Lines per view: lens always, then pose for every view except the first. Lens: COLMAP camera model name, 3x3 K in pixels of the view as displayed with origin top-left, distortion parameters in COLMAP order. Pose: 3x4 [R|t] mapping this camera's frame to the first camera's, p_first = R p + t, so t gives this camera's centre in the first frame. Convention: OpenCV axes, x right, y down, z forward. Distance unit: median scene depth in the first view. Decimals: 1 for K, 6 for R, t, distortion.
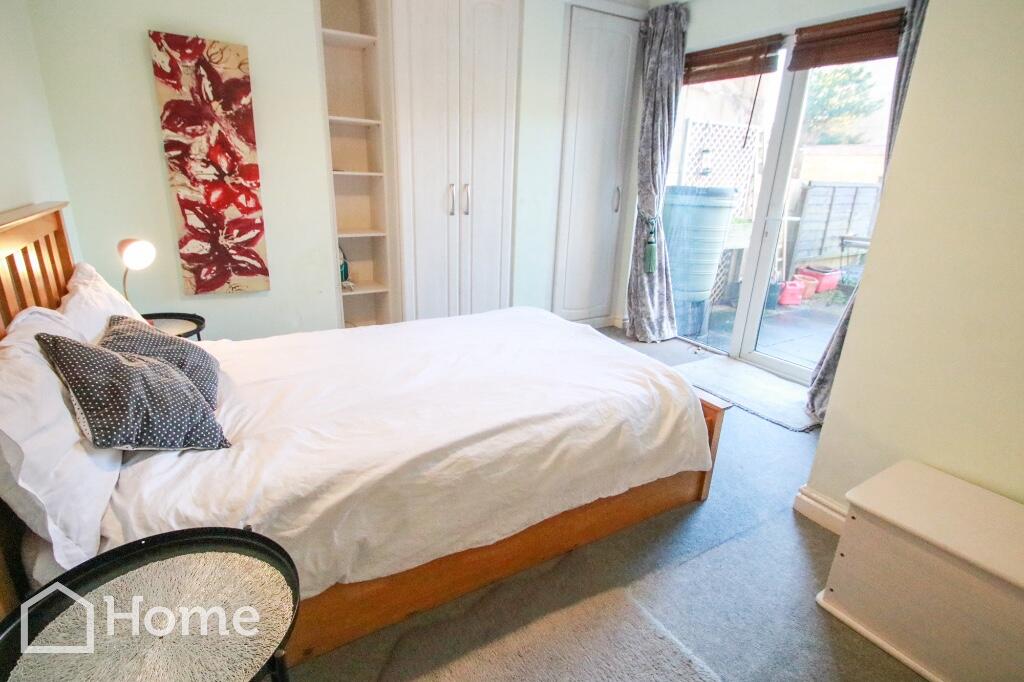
lens RADIAL K [[490.0, 0, 515.2], [0, 490.0, 337.3], [0, 0, 1]] dist [0.001758, -0.001385]
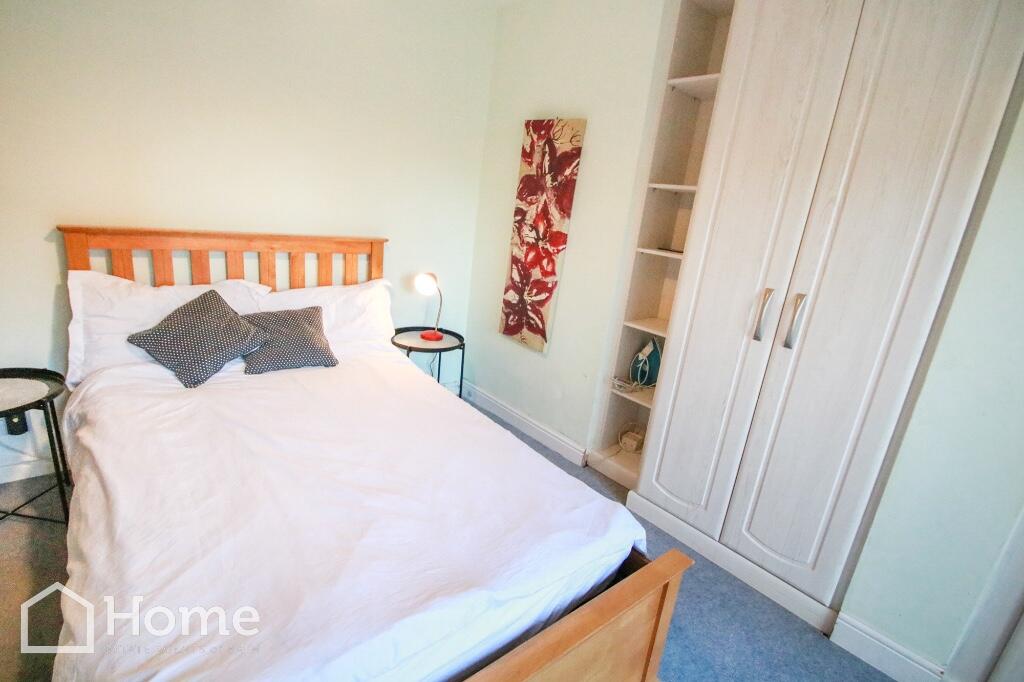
lens RADIAL K [[490.0, 0, 514.7], [0, 490.0, 347.3], [0, 0, 1]] dist [0.001758, -0.001385]
pose [[0.150626, 0.266204, -0.952075, 0.492346], [-0.412053, 0.892324, 0.184307, -0.296652], [0.898623, 0.364544, 0.244097, 0.777587]]
